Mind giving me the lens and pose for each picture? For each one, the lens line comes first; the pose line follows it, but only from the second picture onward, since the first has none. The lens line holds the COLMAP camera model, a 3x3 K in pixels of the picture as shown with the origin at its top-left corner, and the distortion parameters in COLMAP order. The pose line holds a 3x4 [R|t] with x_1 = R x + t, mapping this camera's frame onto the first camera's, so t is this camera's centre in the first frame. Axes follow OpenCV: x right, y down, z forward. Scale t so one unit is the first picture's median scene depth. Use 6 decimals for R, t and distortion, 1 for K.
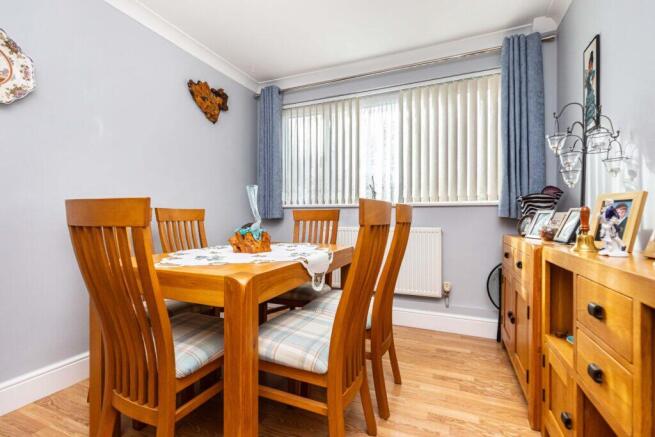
lens RADIAL K [[299.0, 0, 326.7], [0, 299.0, 220.0], [0, 0, 1]] dist [-0.014355, -0.000171]
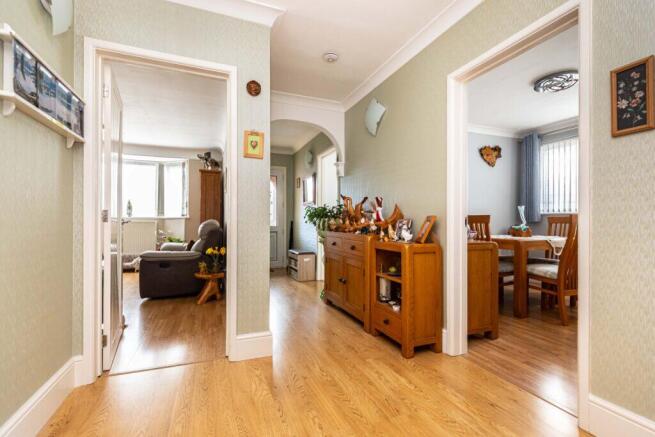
lens RADIAL K [[299.0, 0, 325.3], [0, 299.0, 217.9], [0, 0, 1]] dist [-0.014355, -0.000171]
pose [[0.702250, -0.009667, -0.711864, 0.180751], [0.005910, 0.999953, -0.007748, -0.019081], [0.711905, 0.001234, 0.702274, -0.987537]]
